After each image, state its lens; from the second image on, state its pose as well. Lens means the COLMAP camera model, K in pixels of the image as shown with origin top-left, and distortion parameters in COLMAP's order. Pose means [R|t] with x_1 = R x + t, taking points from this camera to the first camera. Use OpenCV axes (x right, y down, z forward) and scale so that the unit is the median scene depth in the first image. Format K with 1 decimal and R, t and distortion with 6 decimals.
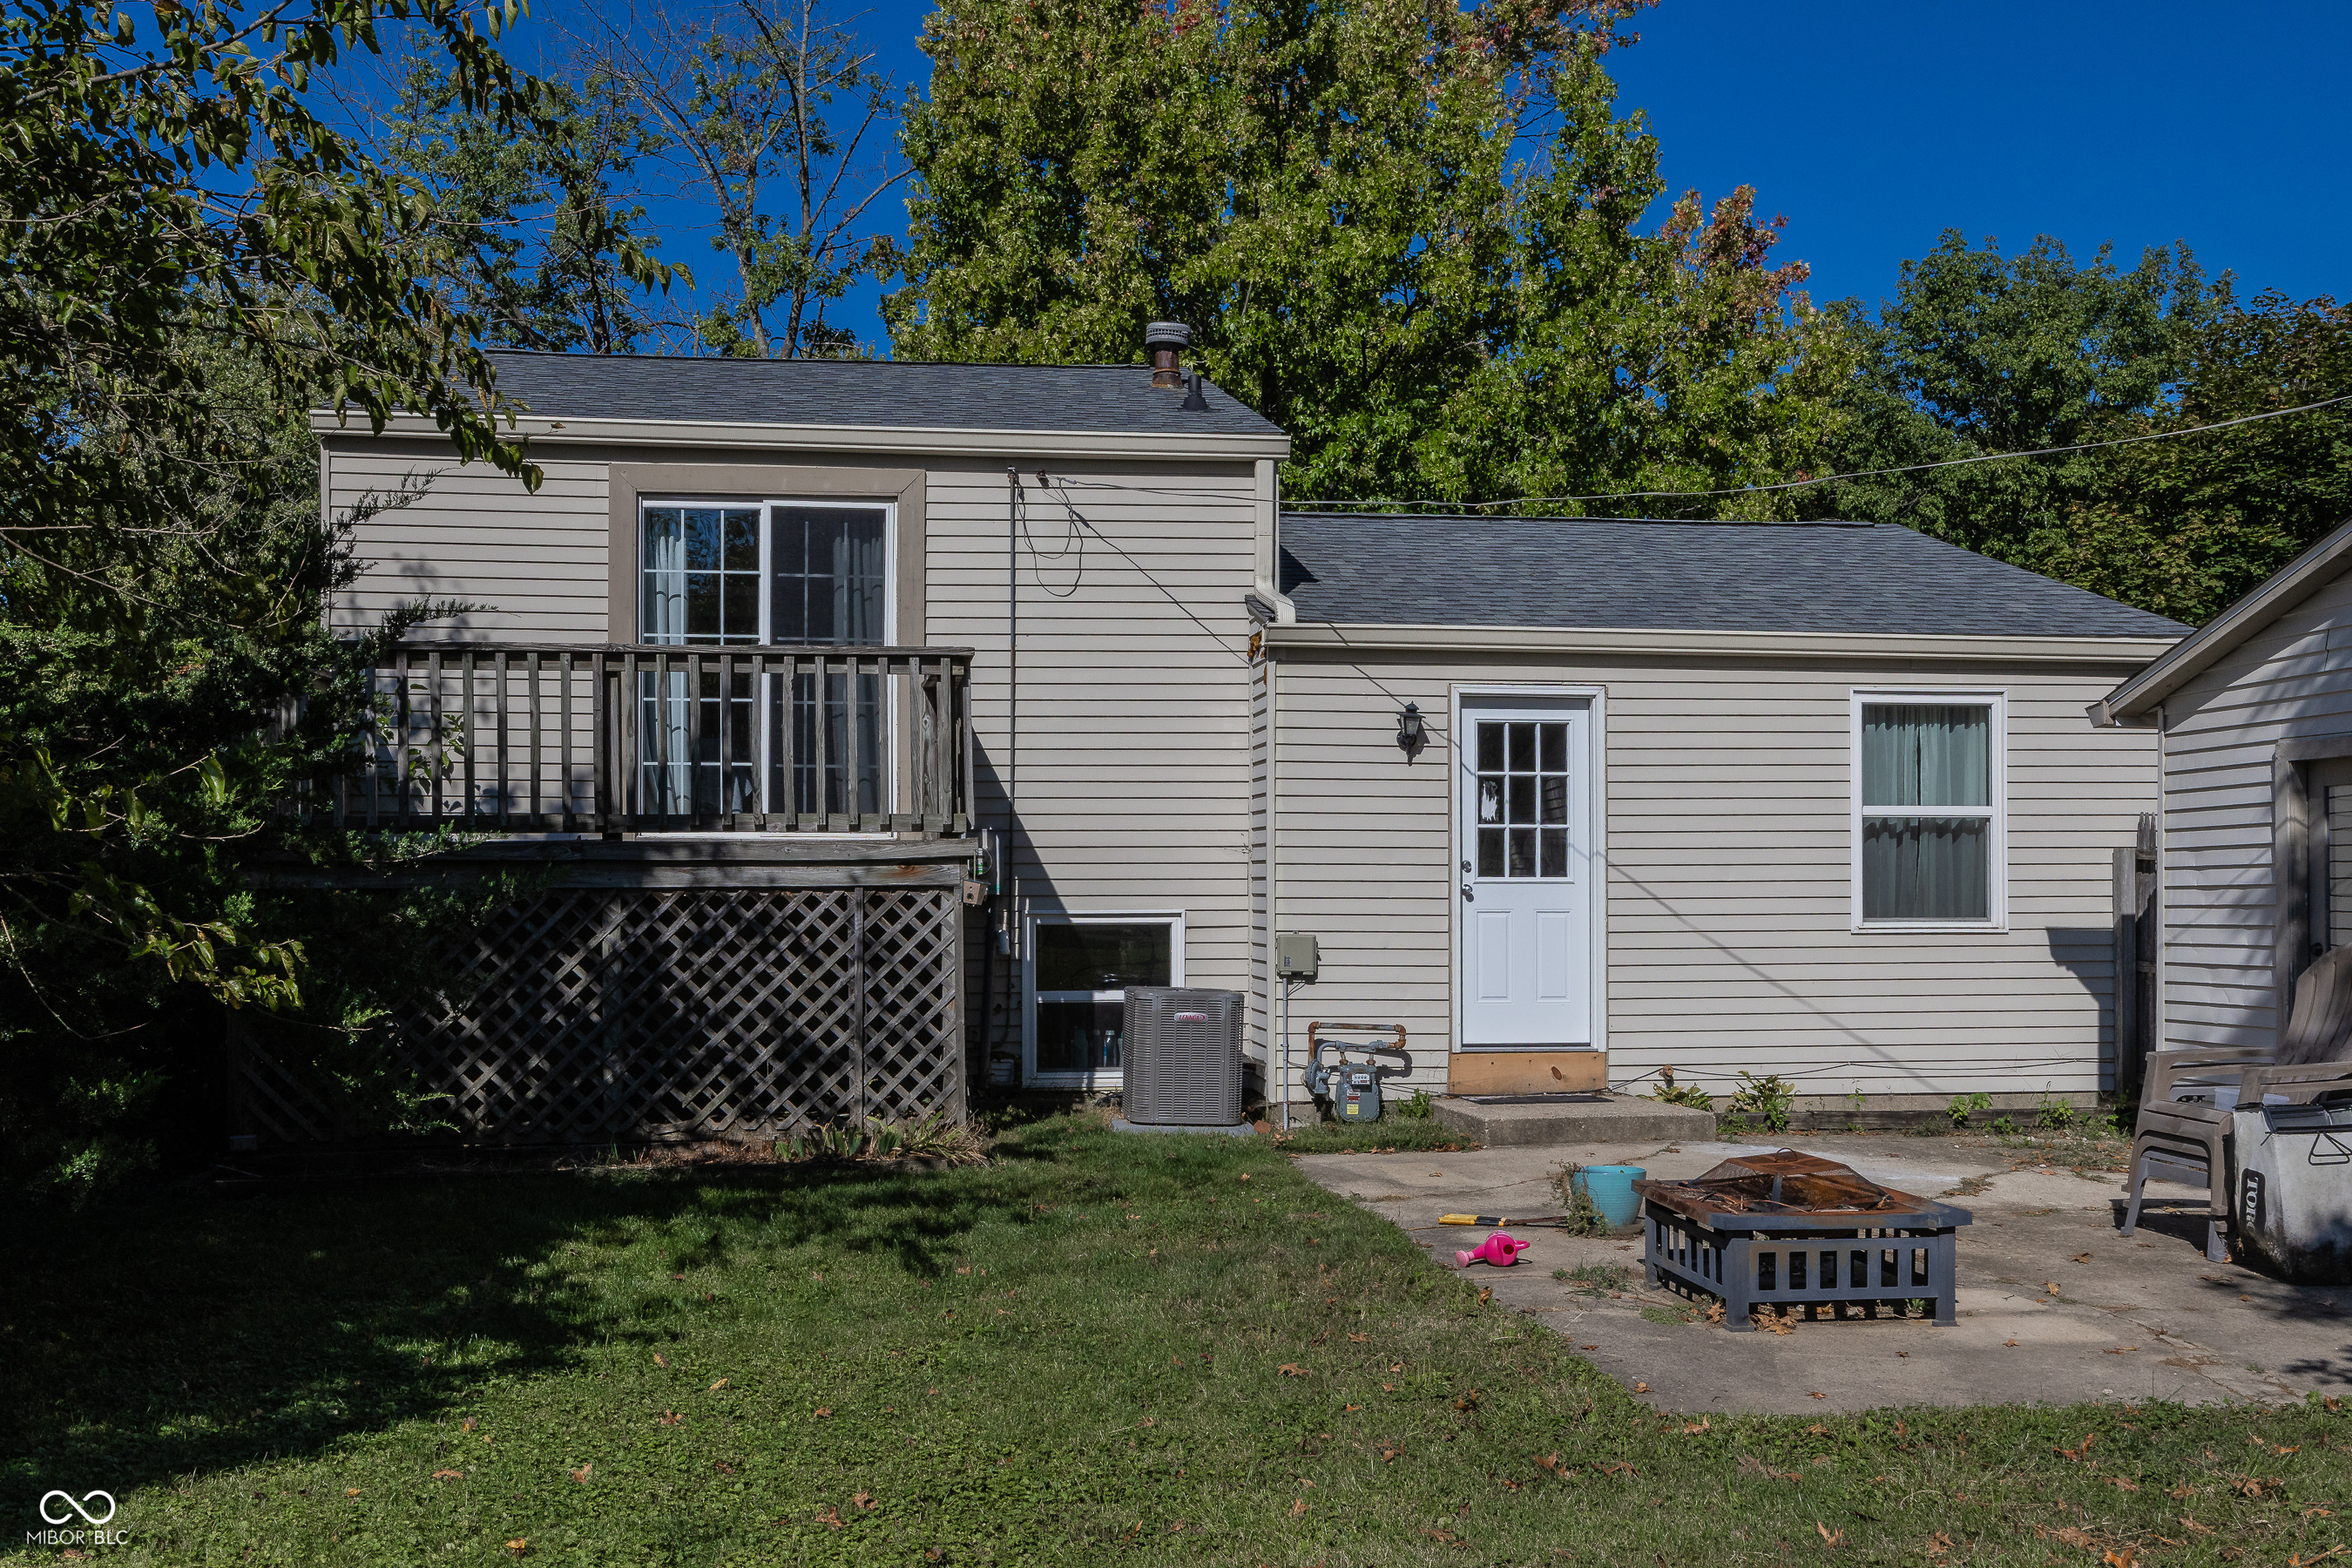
lens RADIAL K [[2189.1, 0, 1168.9], [0, 2189.1, 849.7], [0, 0, 1]] dist [0.004188, 0.000332]
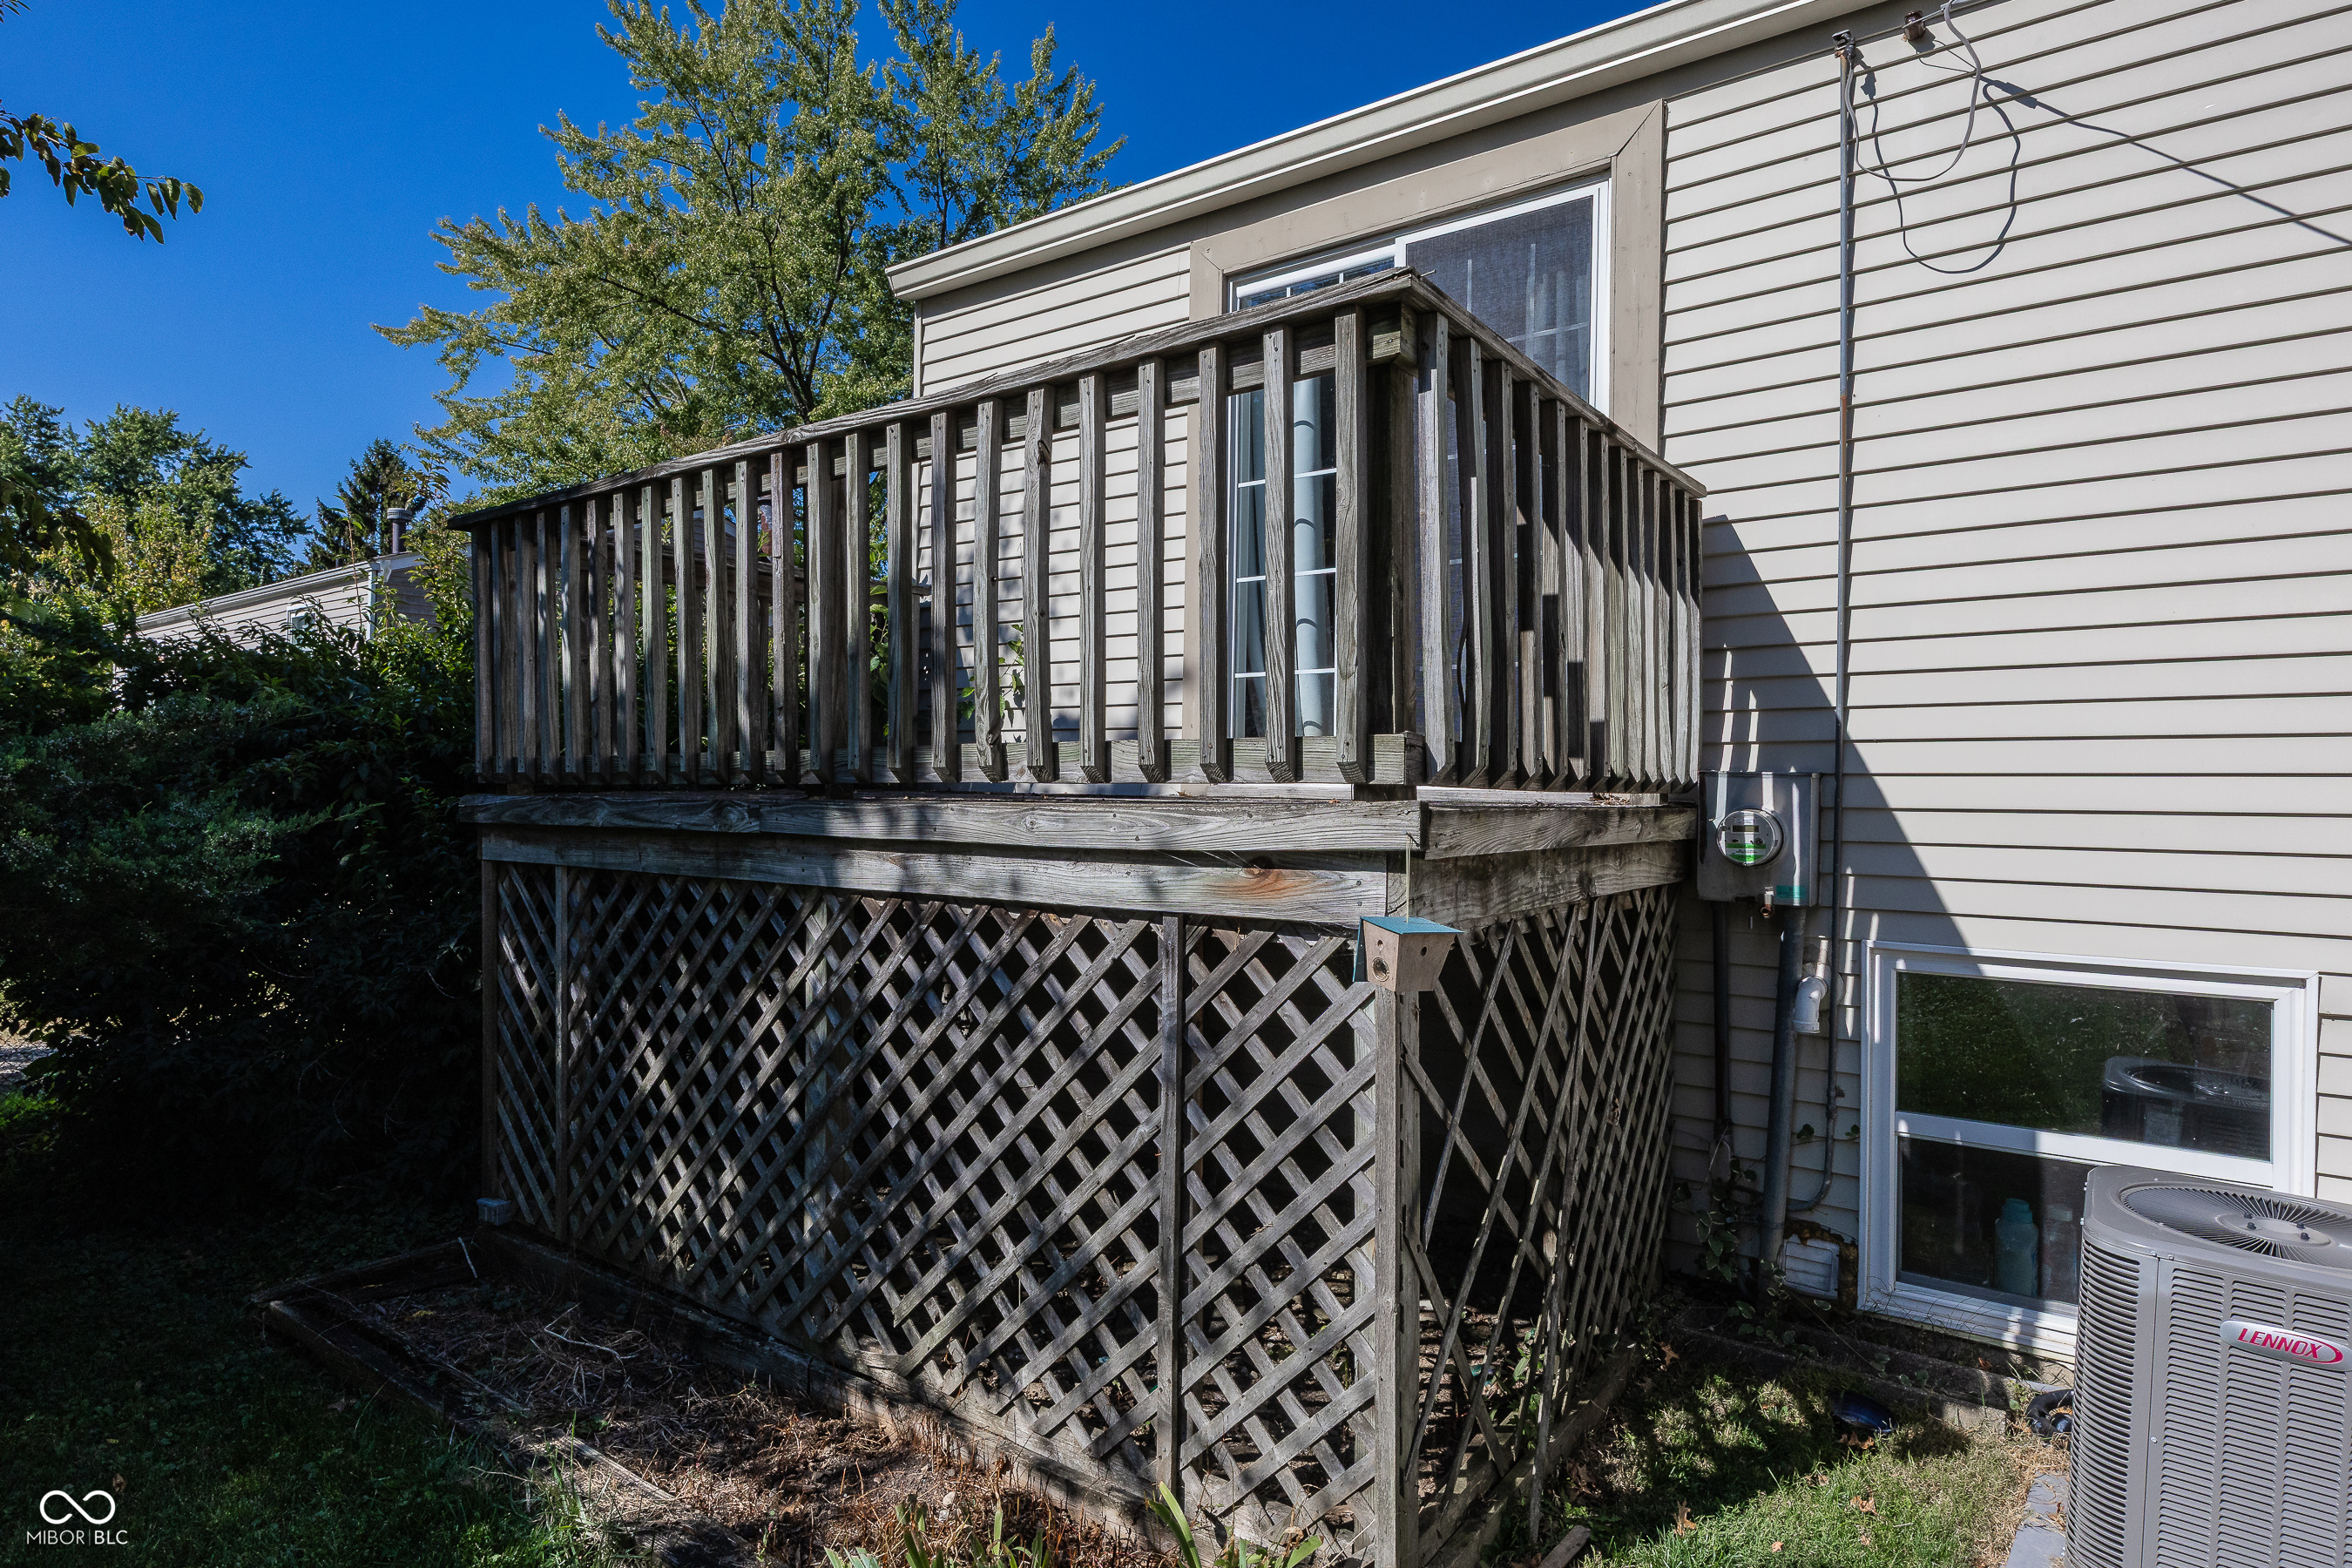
lens RADIAL K [[1264.2, 0, 1176.0], [0, 1264.2, 784.0], [0, 0, 1]] dist [-0.004361, -0.000637]
pose [[0.700353, 0.006598, -0.713766, 0.027227], [-0.004117, 0.999978, 0.005204, -0.007940], [0.713785, -0.000706, 0.700365, 0.732429]]
